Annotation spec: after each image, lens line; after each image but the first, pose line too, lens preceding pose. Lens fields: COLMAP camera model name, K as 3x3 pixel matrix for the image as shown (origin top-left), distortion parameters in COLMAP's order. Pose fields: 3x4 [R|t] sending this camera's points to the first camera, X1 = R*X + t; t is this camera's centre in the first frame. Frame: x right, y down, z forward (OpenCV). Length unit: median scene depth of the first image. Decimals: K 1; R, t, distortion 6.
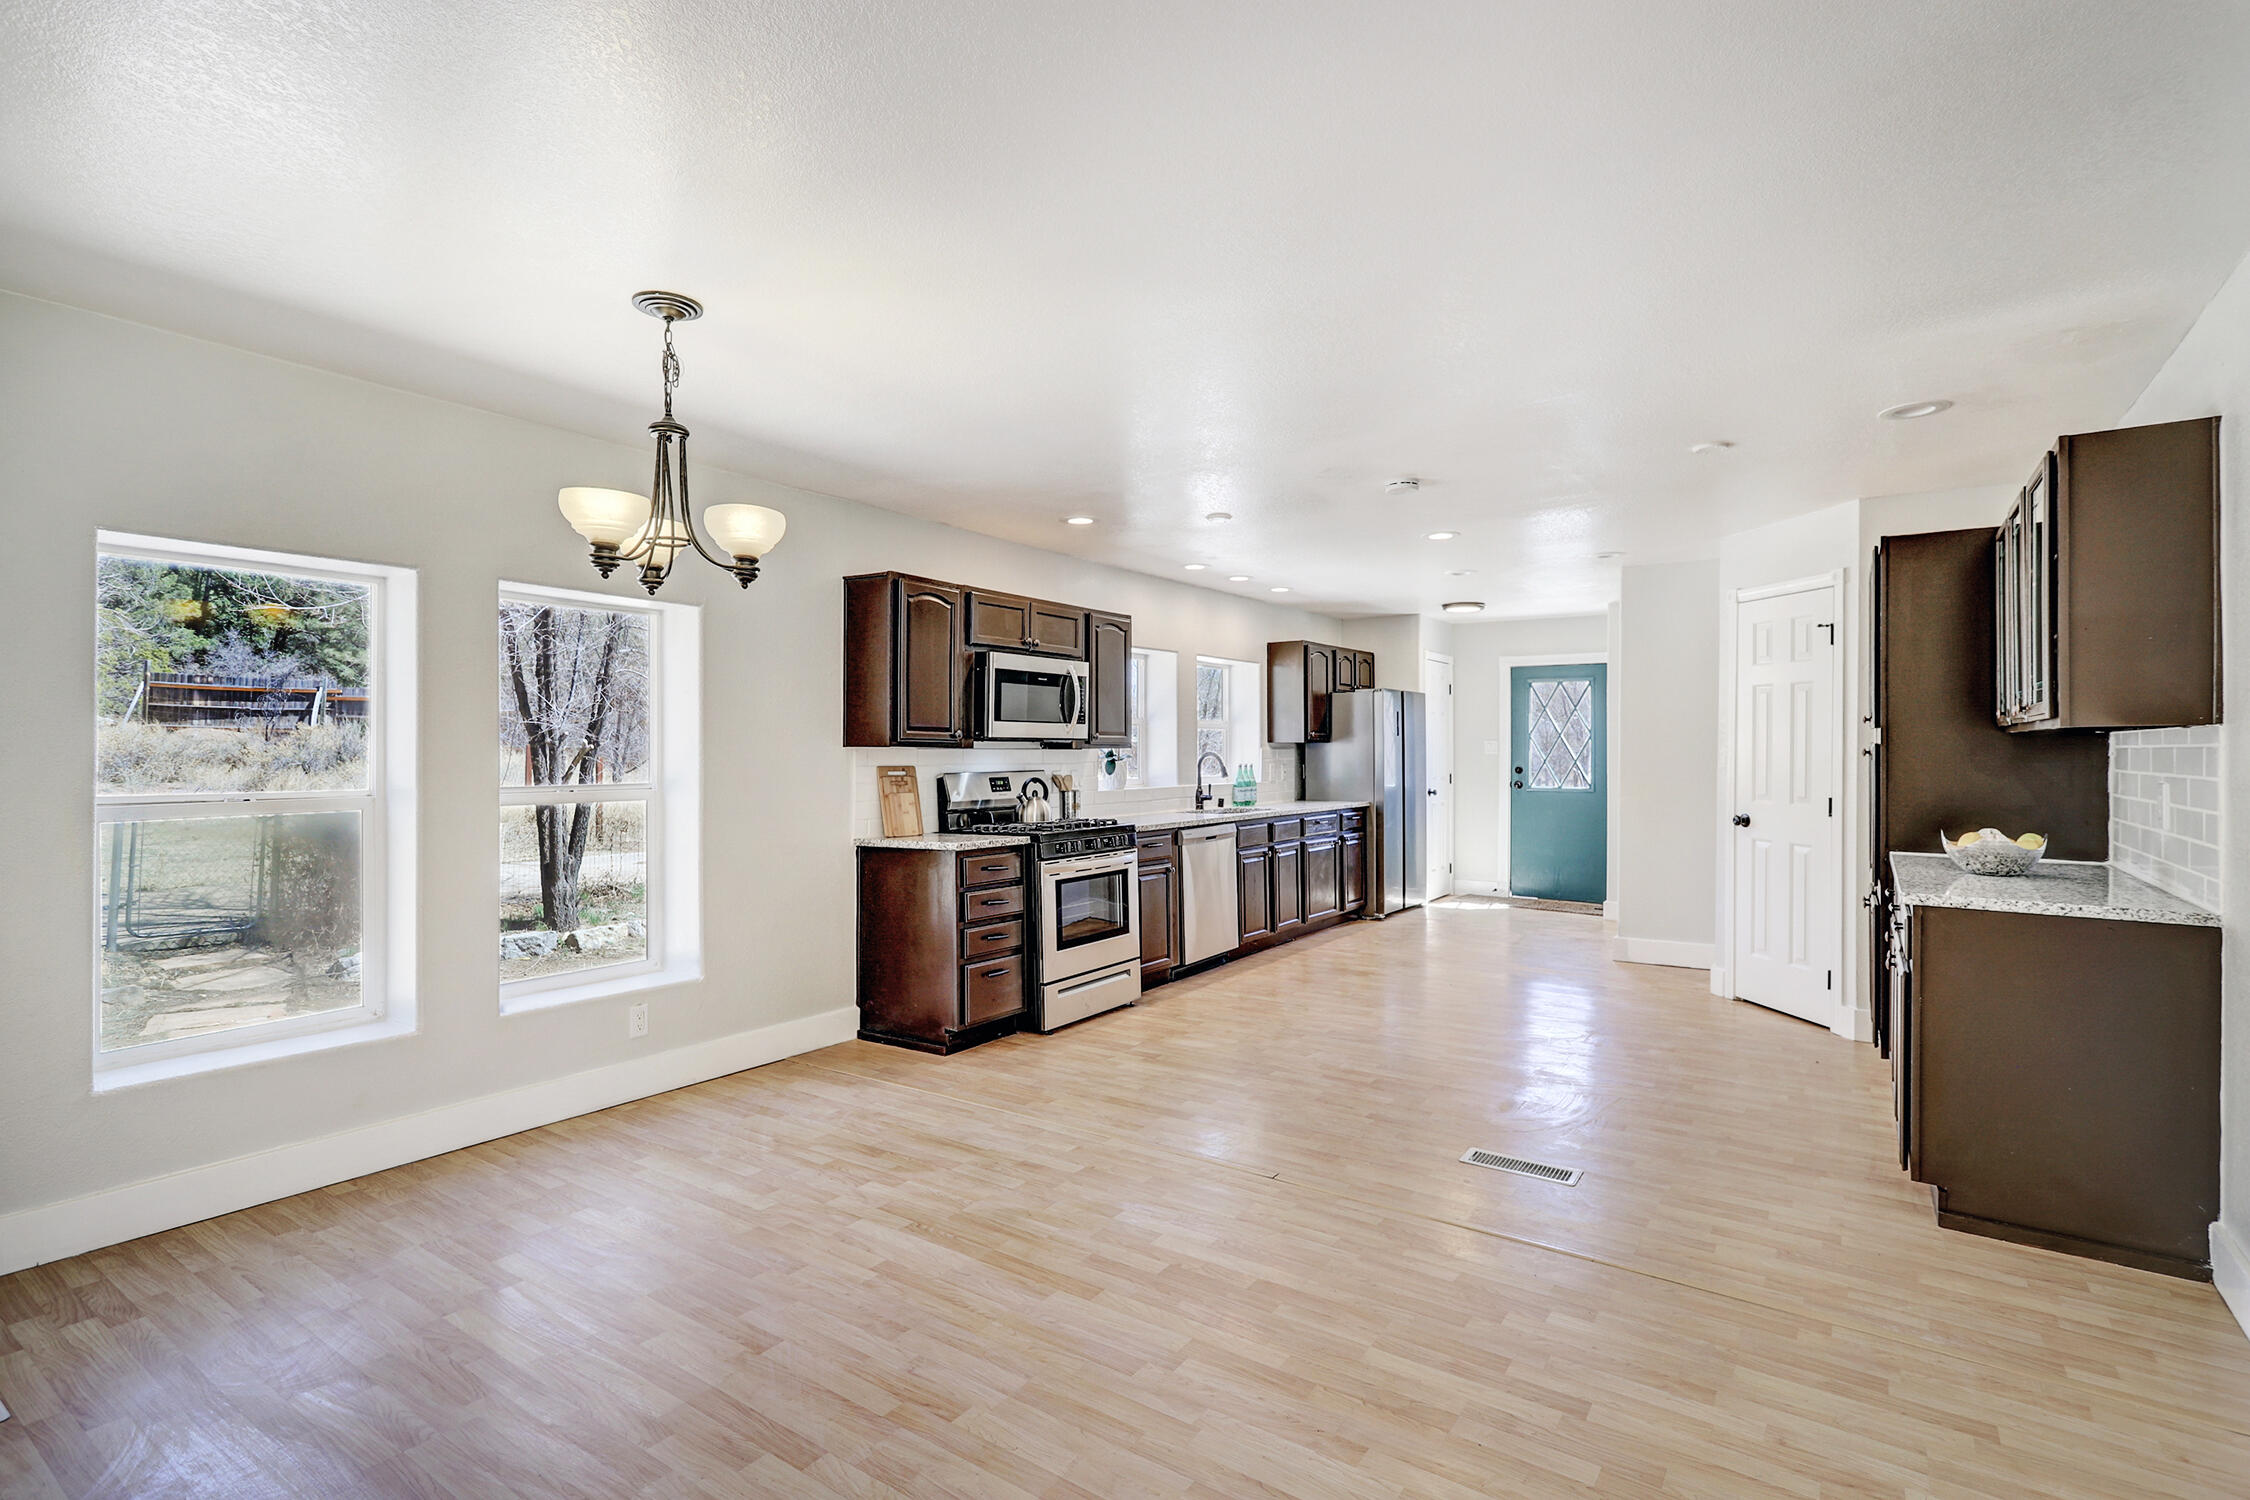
lens RADIAL K [[1069.6, 0, 1130.7], [0, 1069.6, 752.4], [0, 0, 1]] dist [-0.001221, -0.000210]
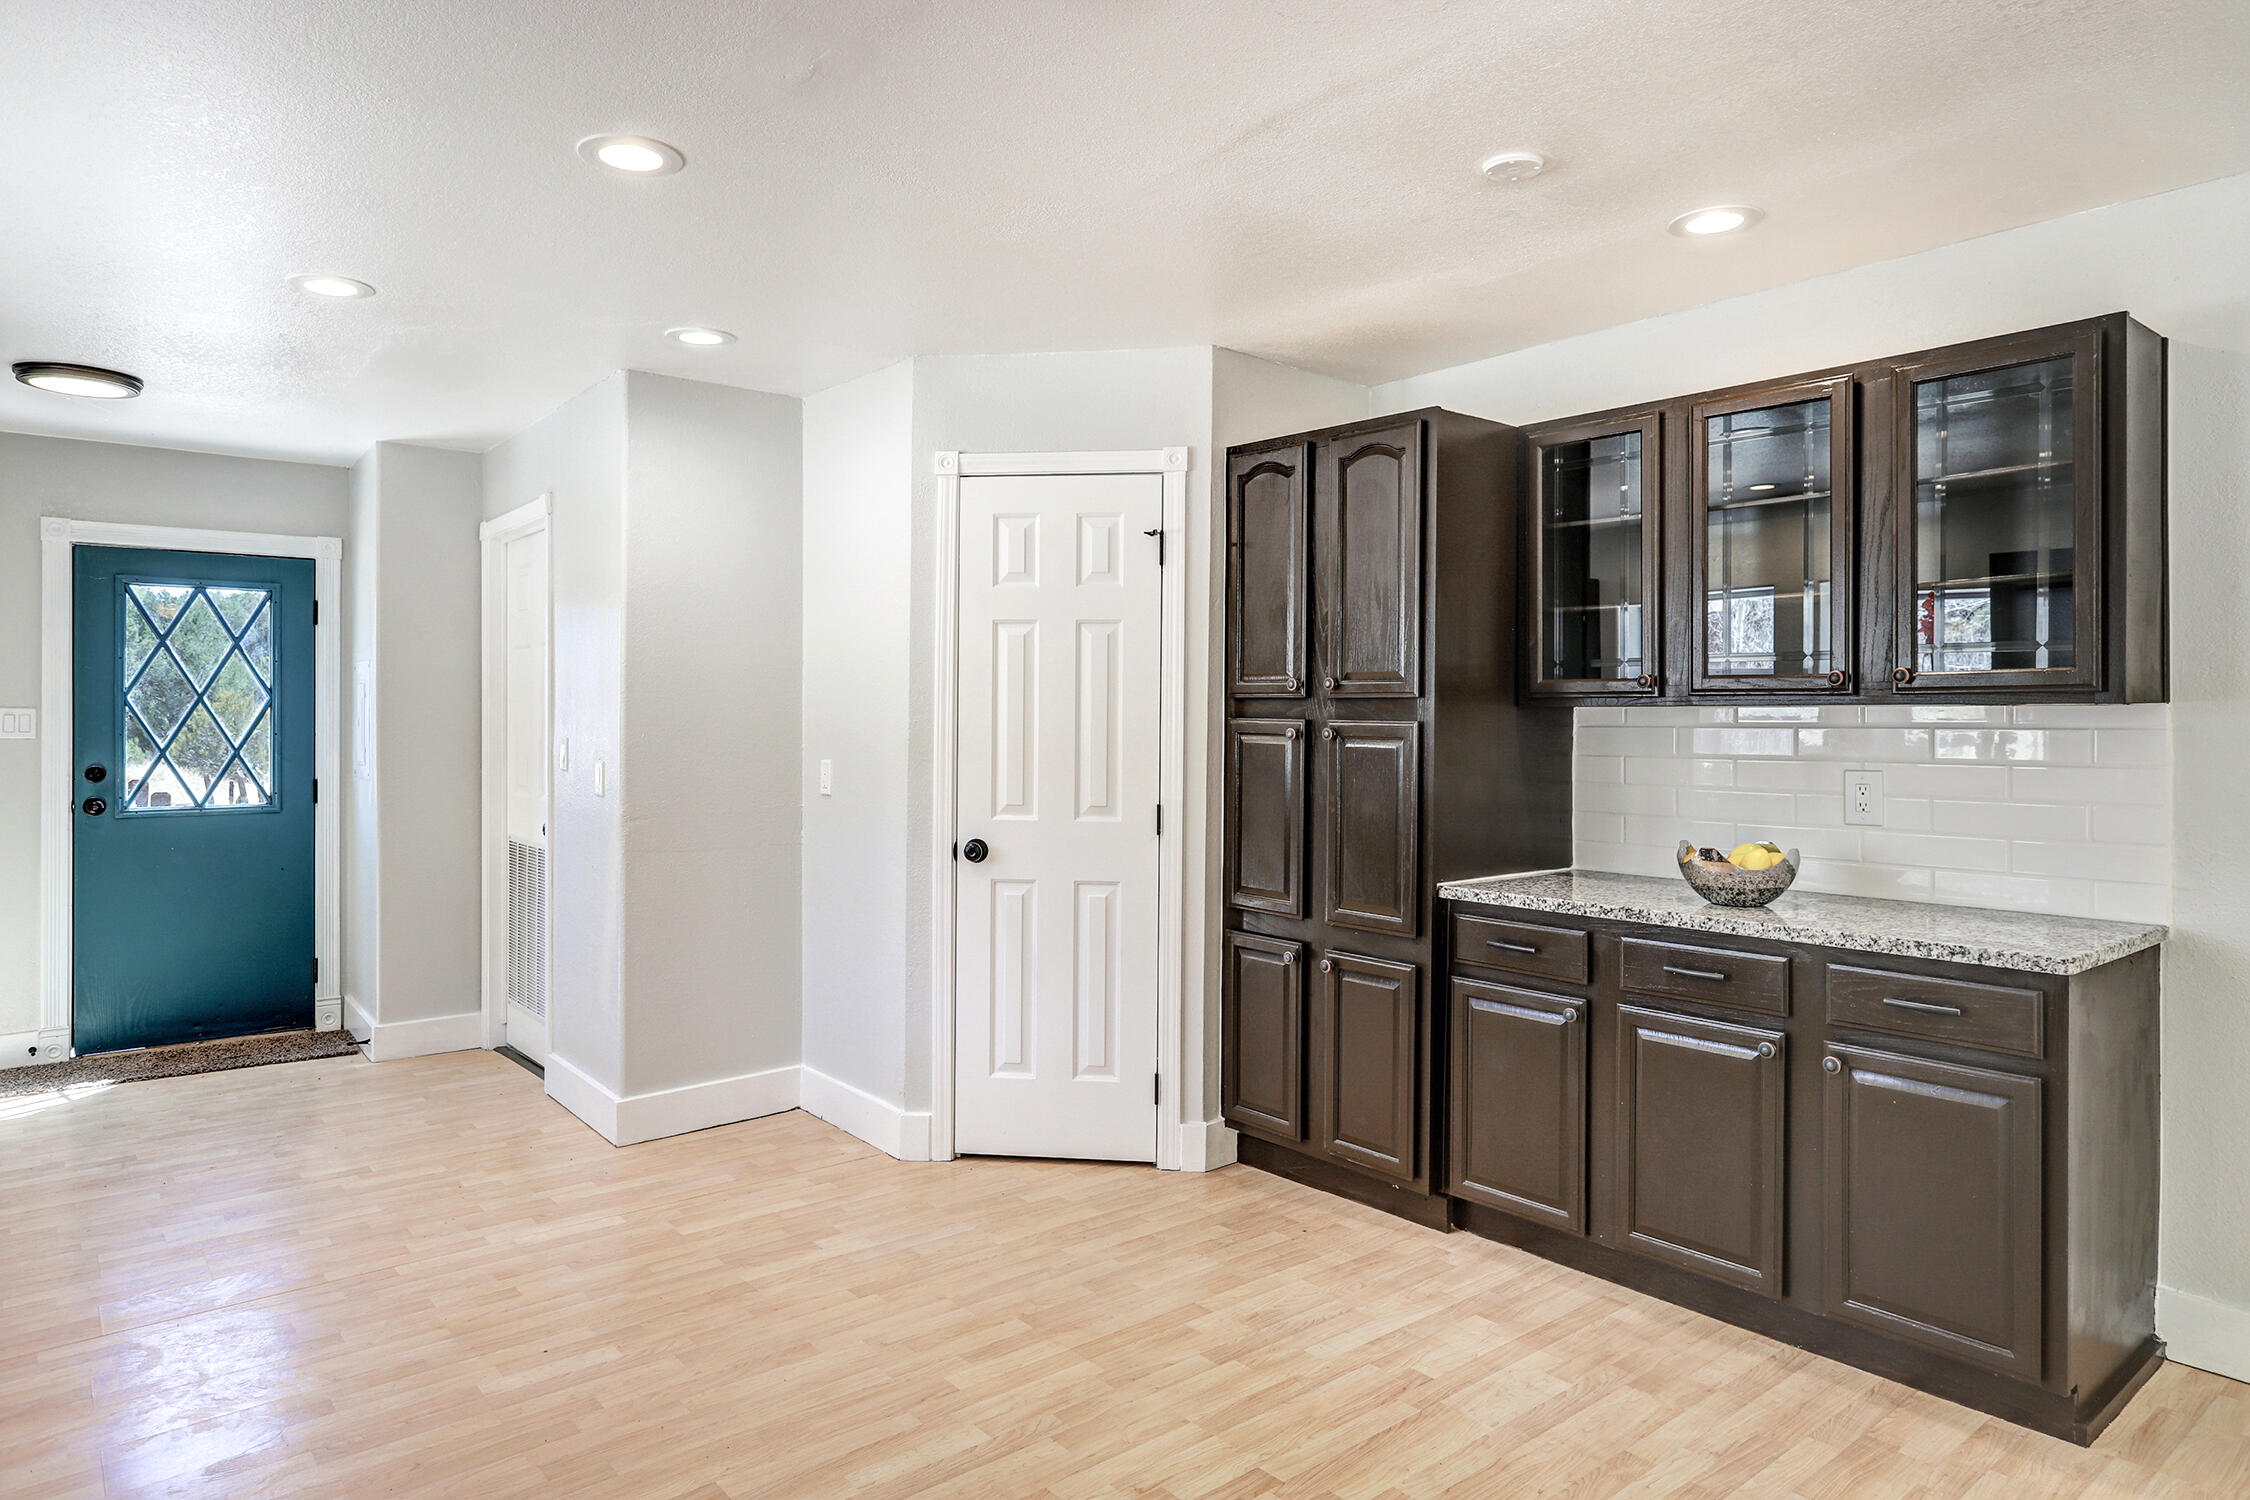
lens RADIAL K [[1354.1, 0, 1138.3], [0, 1354.1, 743.8], [0, 0, 1]] dist [-0.002692, -0.001706]
pose [[0.272139, -0.018722, 0.962076, -0.108276], [0.004918, 0.999825, 0.018066, -0.007669], [-0.962245, -0.000185, 0.272183, 0.685943]]
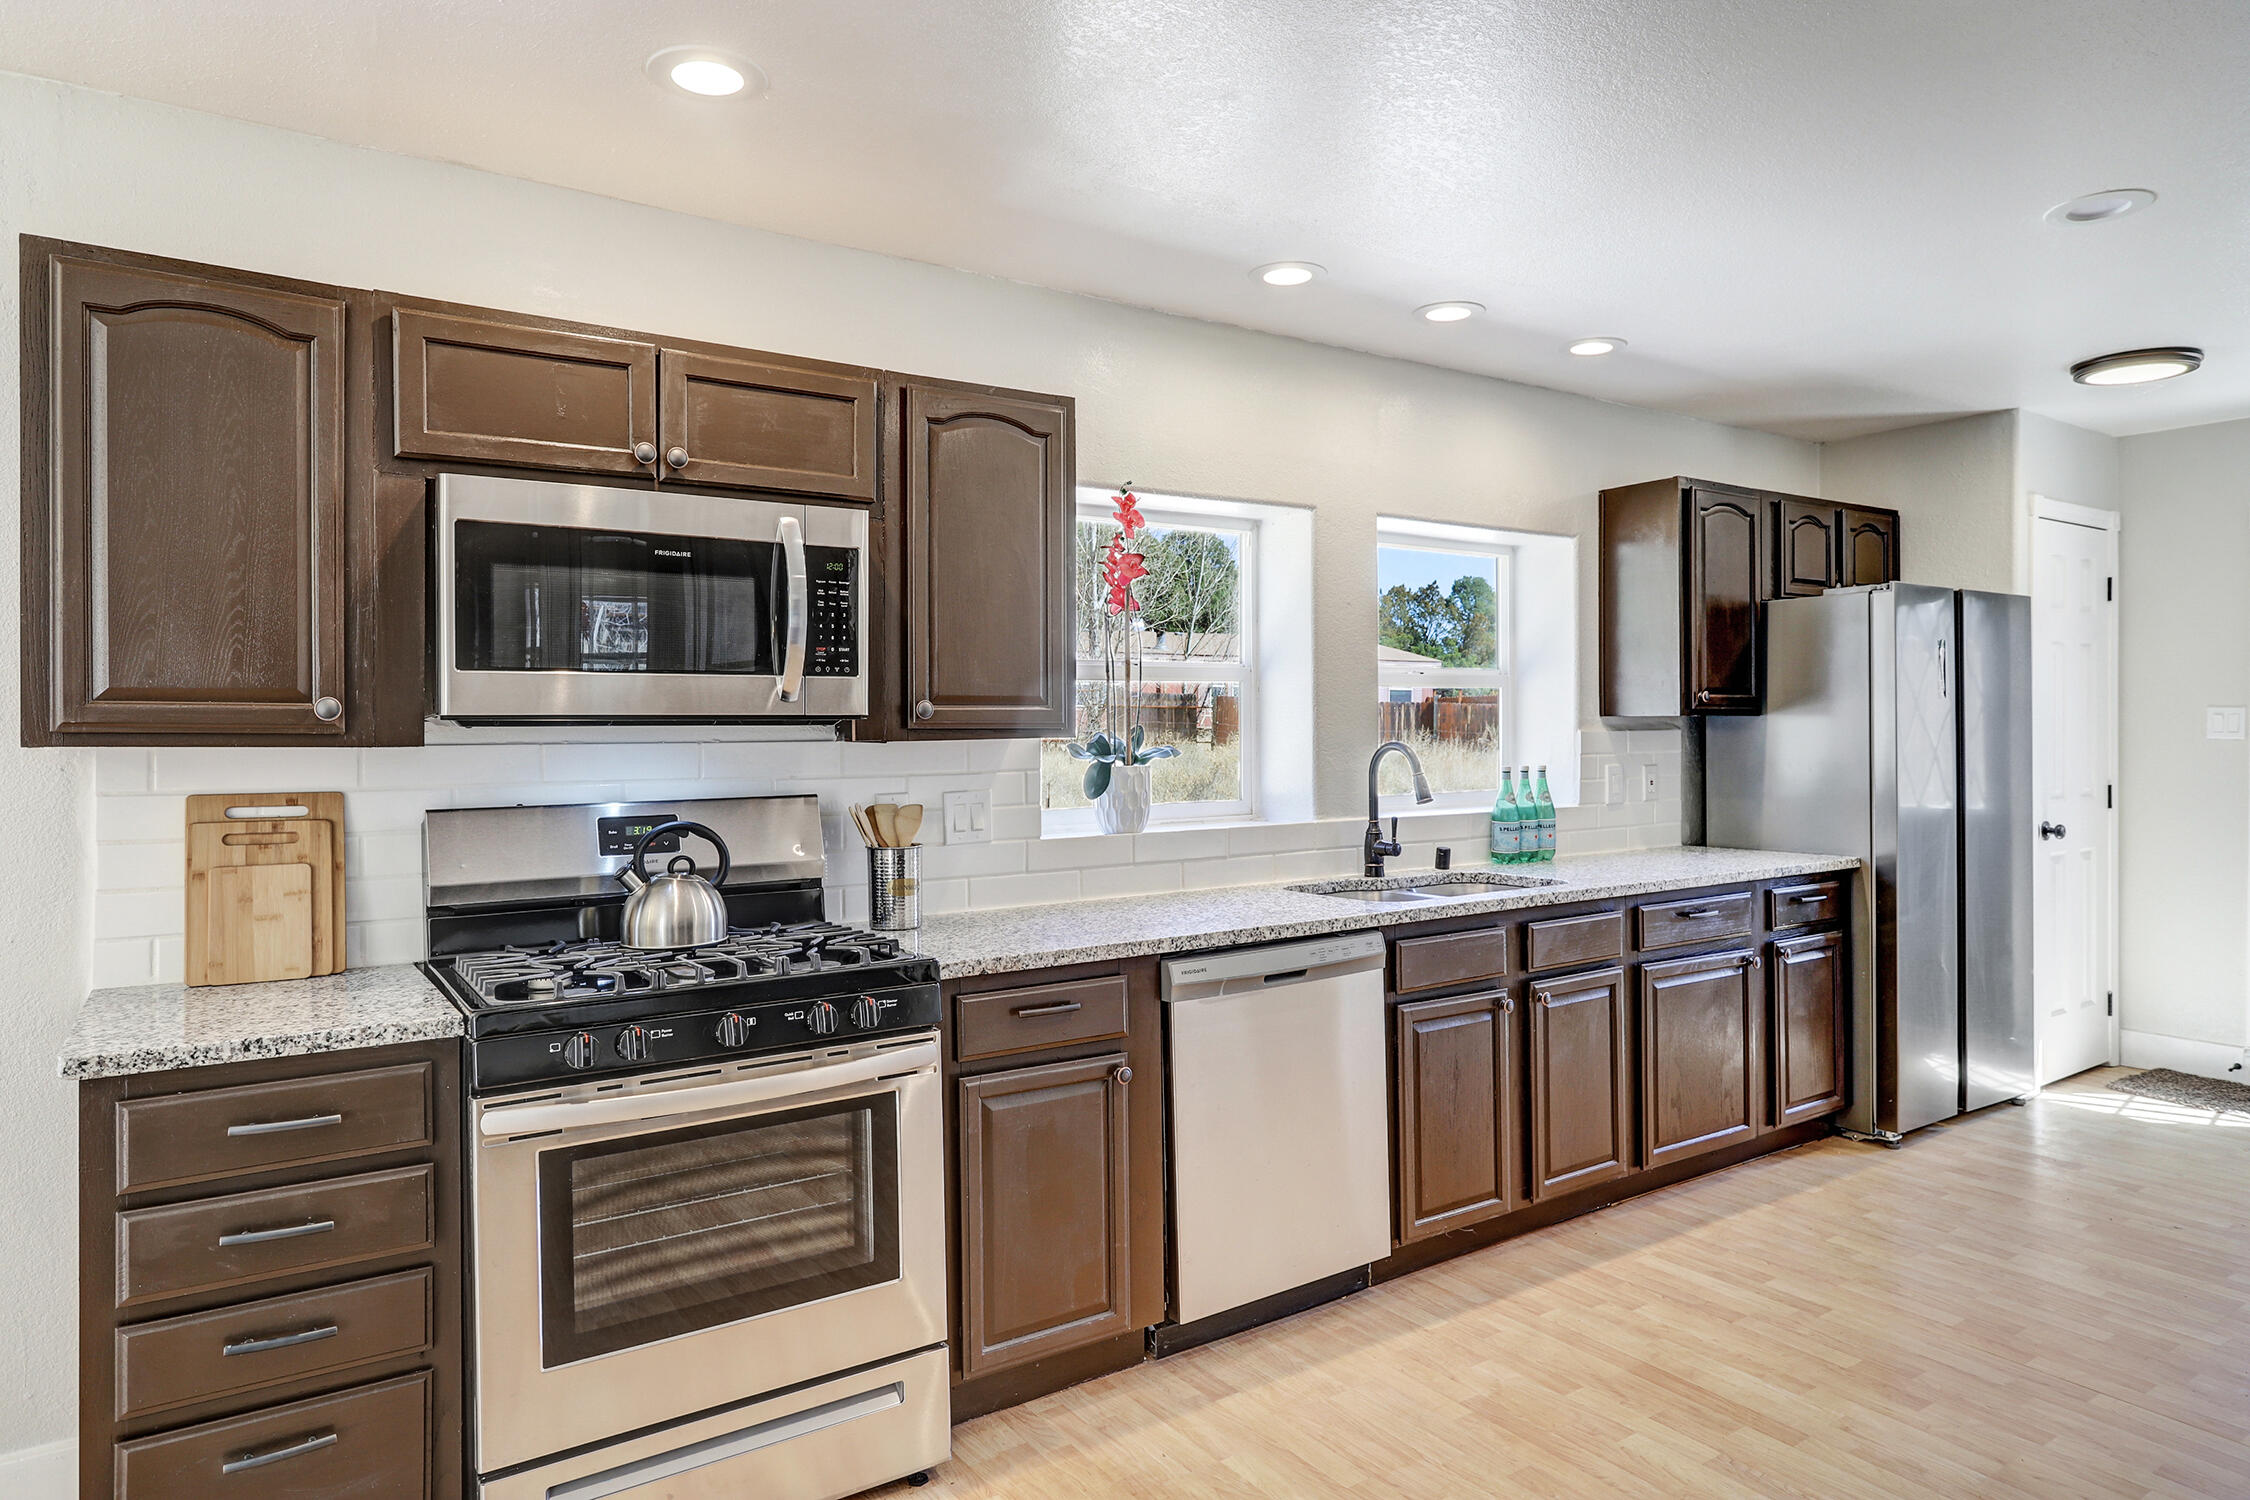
lens RADIAL K [[1354.1, 0, 1089.0], [0, 1354.1, 736.0], [0, 0, 1]] dist [-0.002692, -0.001706]
pose [[0.926824, -0.002026, -0.375491, 0.207542], [0.004974, 0.999964, 0.006882, -0.008842], [0.375463, -0.008246, 0.926801, 0.581850]]
